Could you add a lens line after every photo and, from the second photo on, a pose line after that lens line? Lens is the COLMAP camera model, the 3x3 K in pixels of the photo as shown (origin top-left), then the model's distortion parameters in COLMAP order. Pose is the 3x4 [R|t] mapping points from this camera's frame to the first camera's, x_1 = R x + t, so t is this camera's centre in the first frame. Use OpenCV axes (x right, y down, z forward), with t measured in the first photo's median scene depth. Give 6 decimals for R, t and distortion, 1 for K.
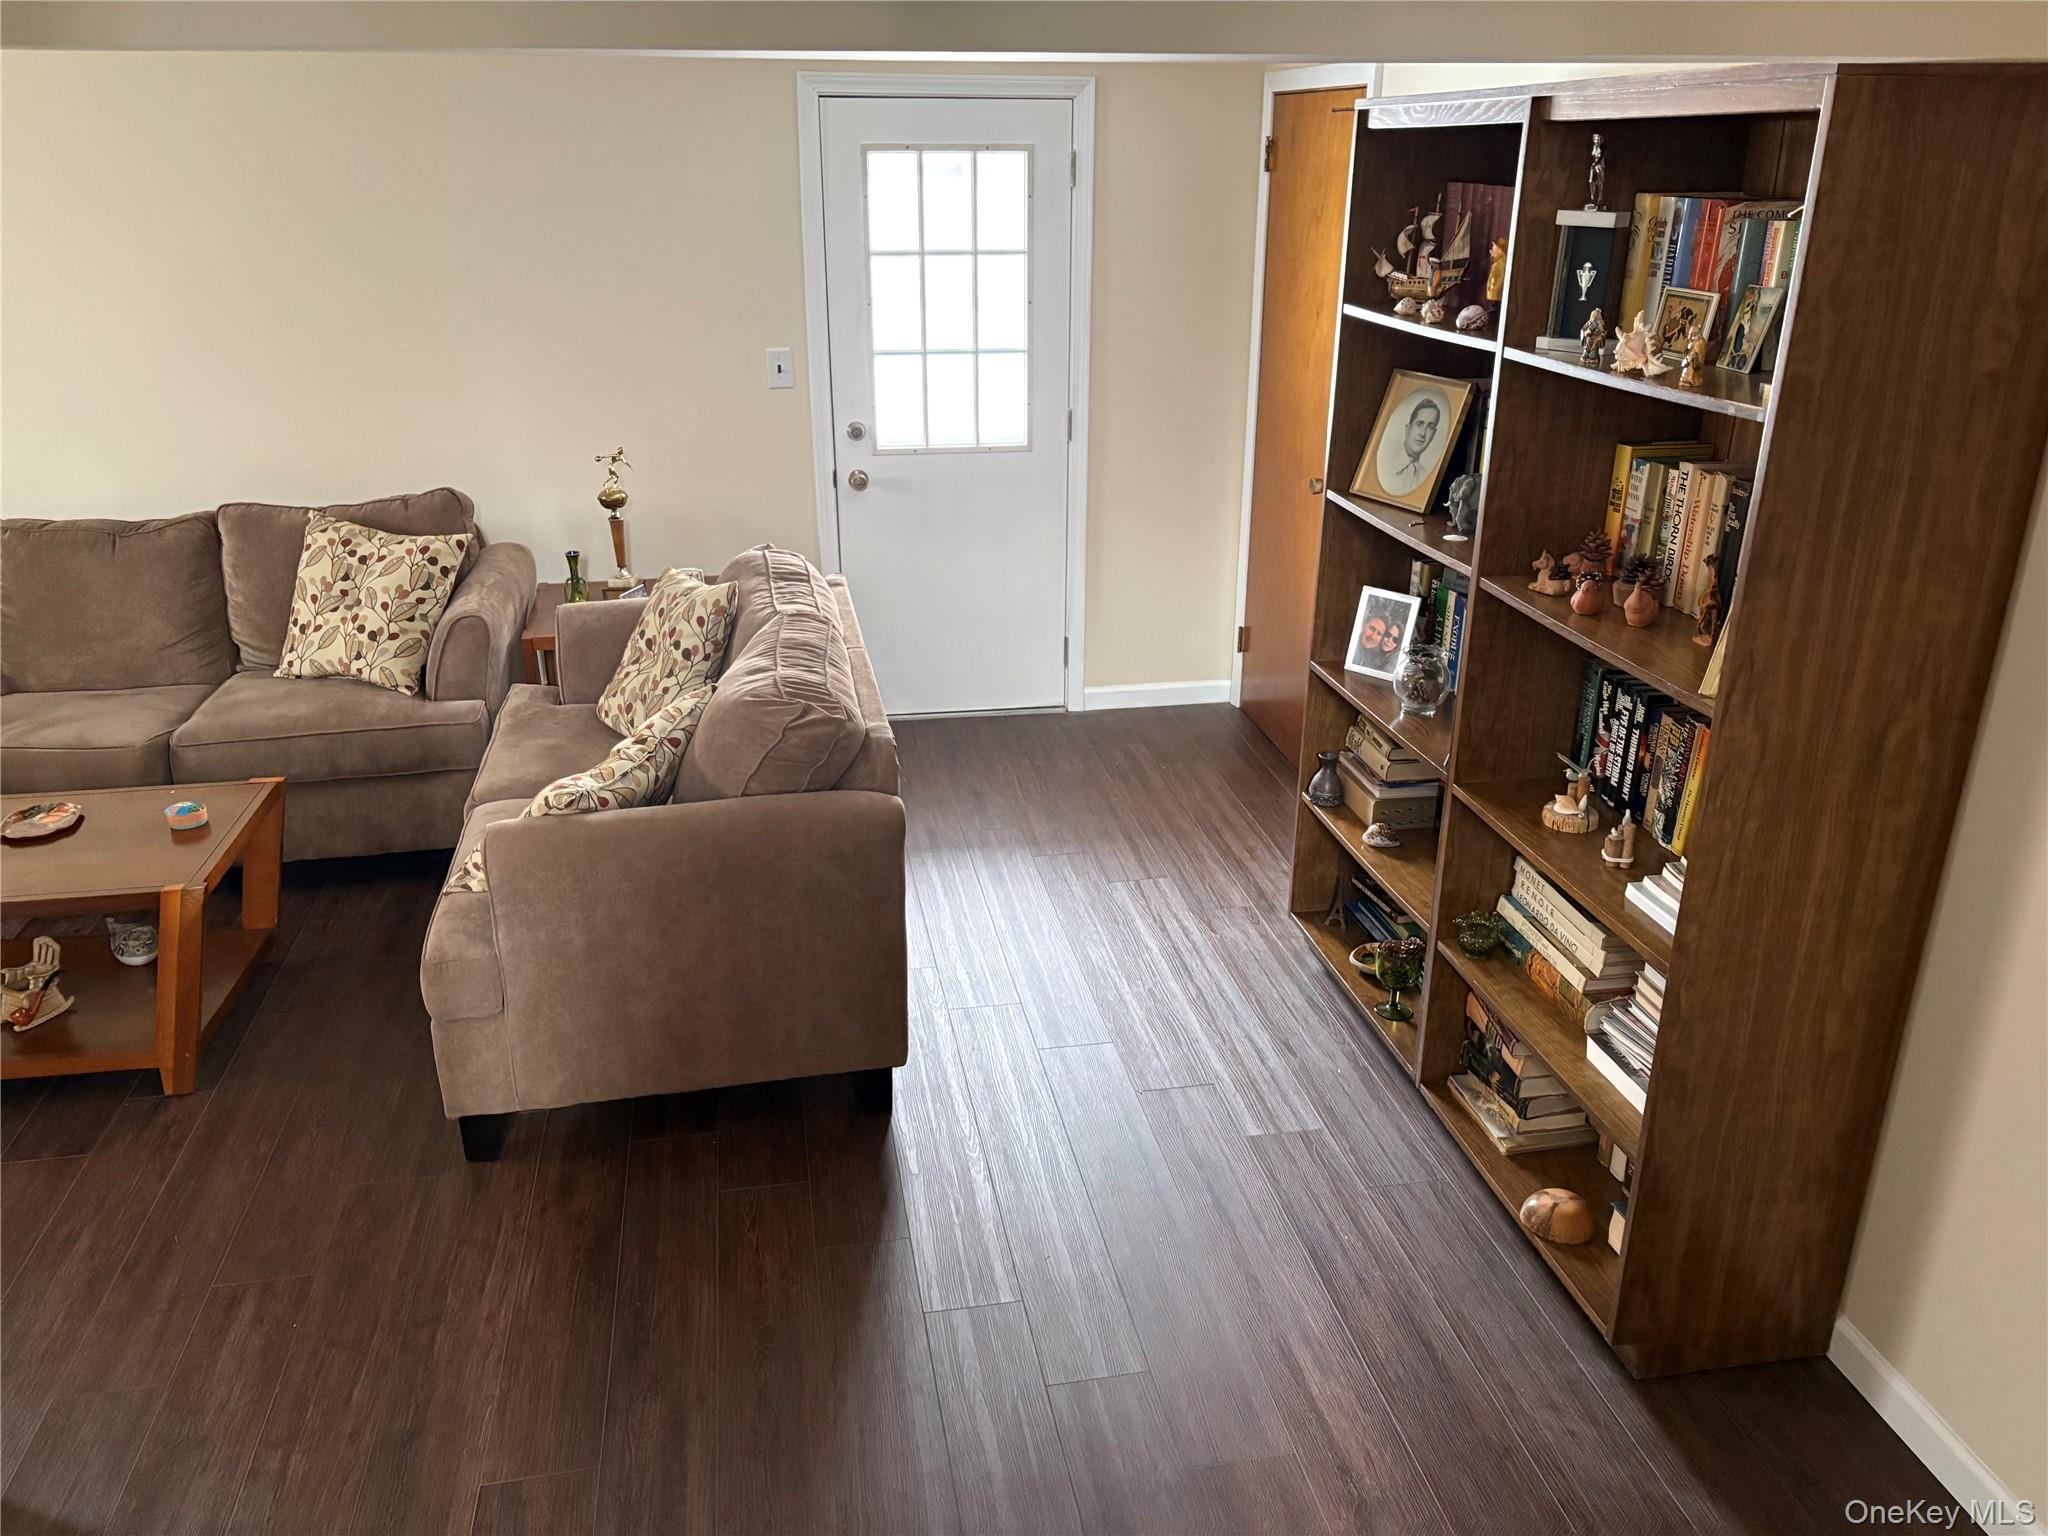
lens RADIAL K [[1544.5, 0, 1016.4], [0, 1544.5, 767.0], [0, 0, 1]] dist [0.002821, -0.007281]
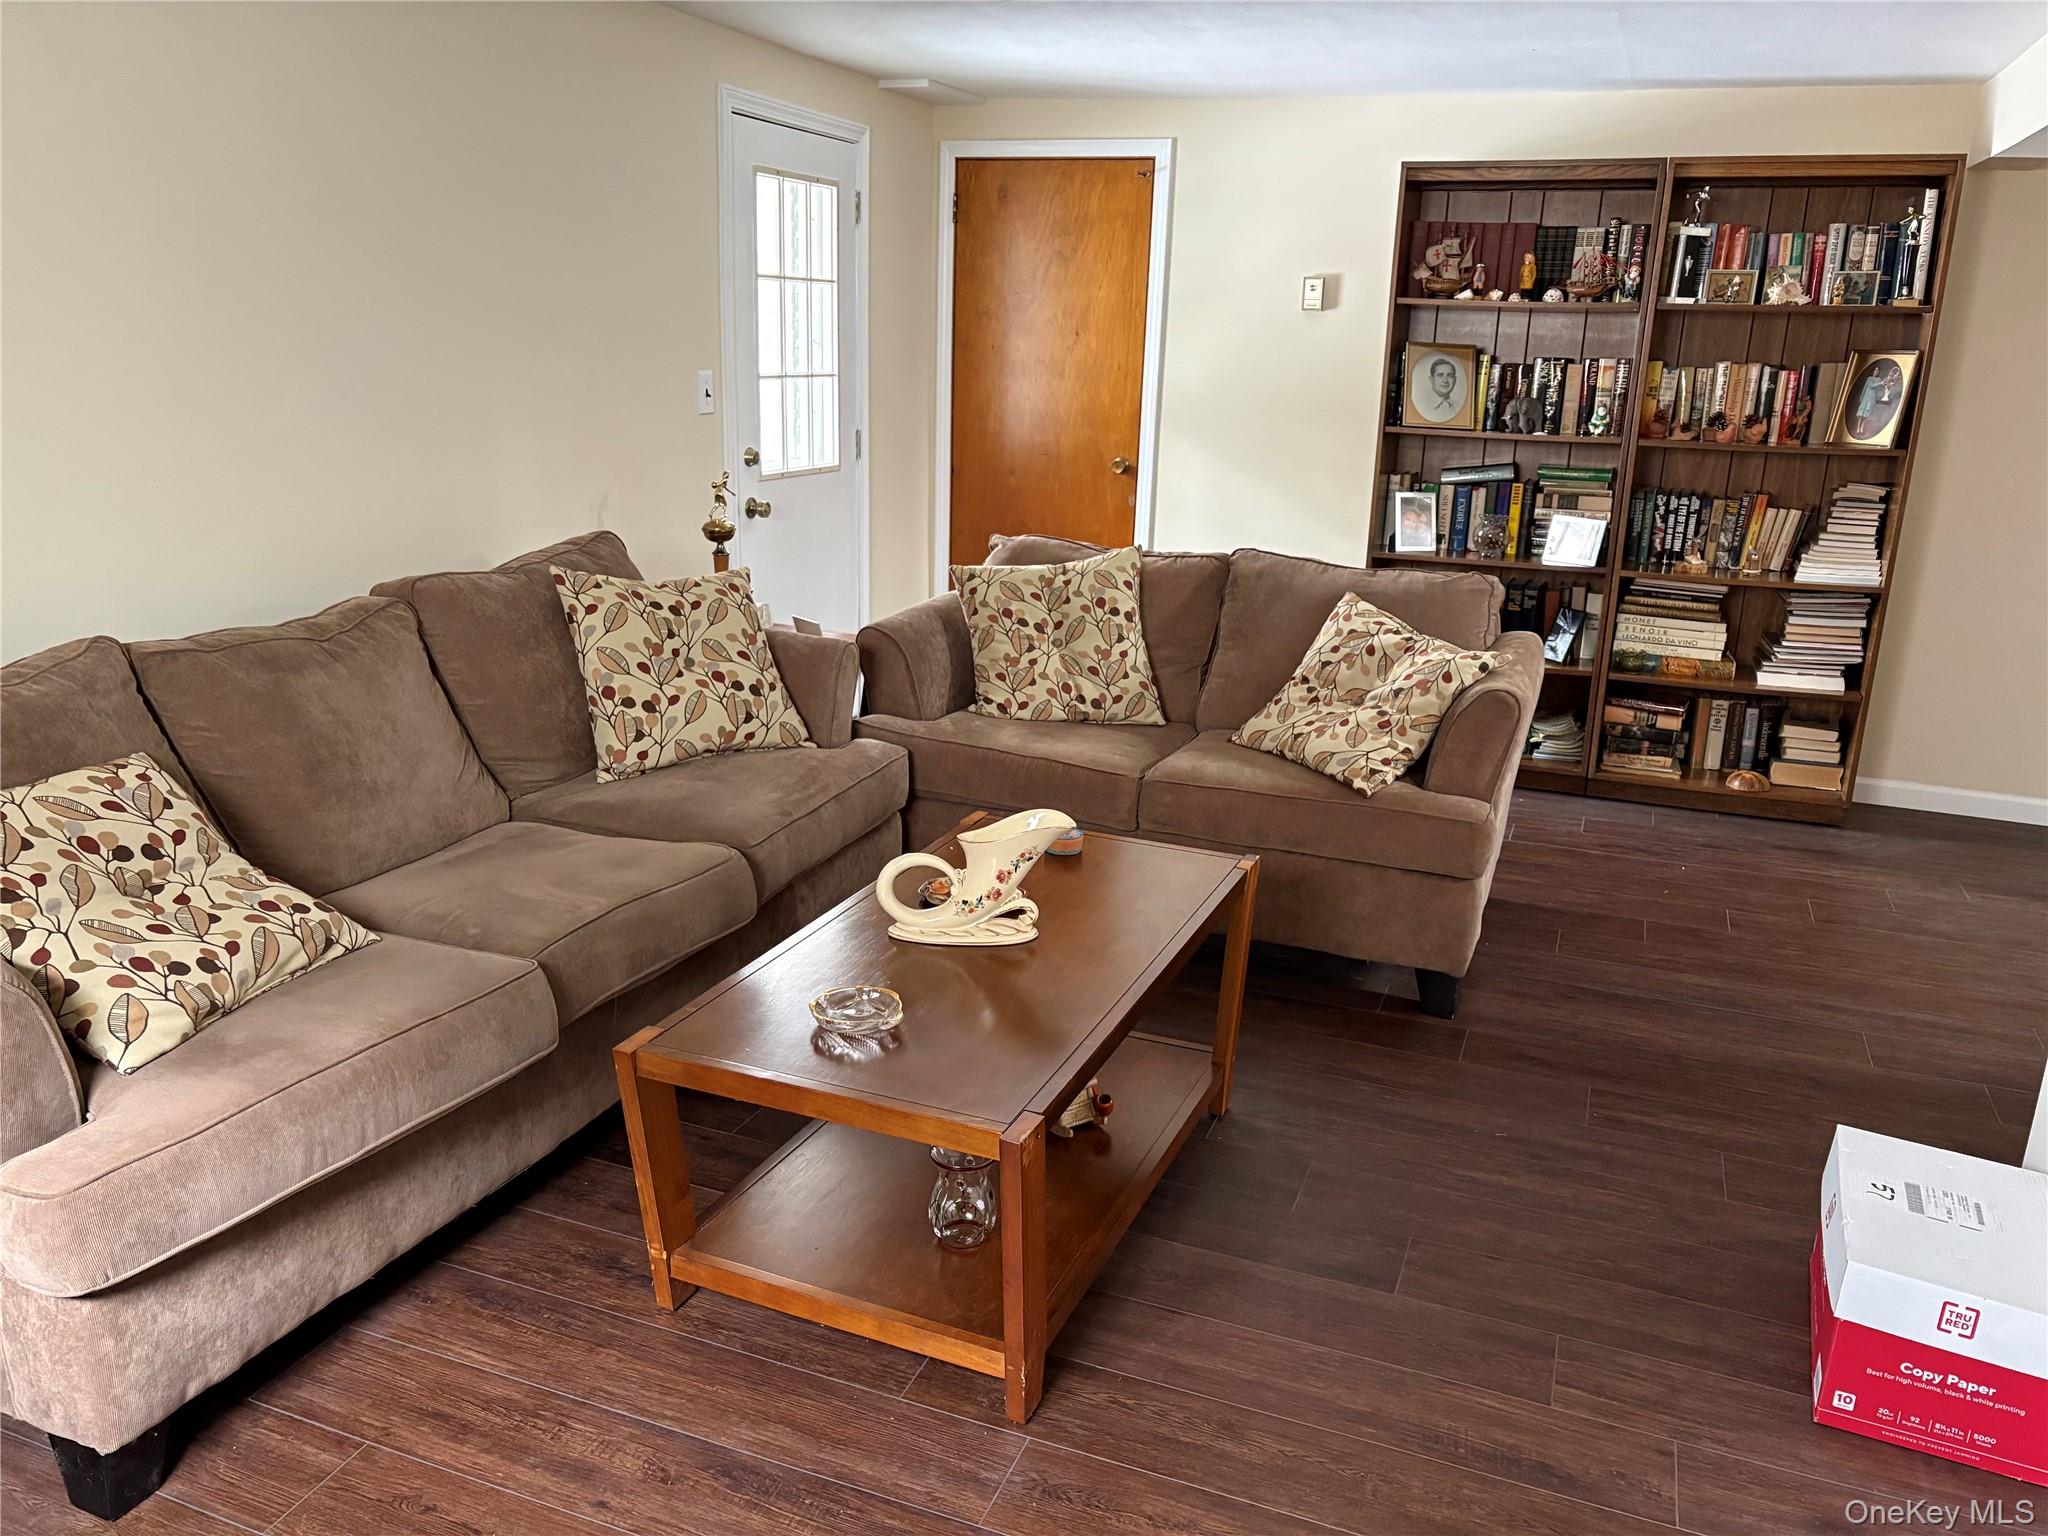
lens RADIAL K [[1544.5, 0, 1023.3], [0, 1544.5, 768.2], [0, 0, 1]] dist [0.002821, -0.007281]
pose [[0.527089, -0.220826, 0.820618, -1.004510], [0.288003, 0.954921, 0.071980, -0.061872], [-0.799520, 0.198401, 0.566926, 0.419646]]
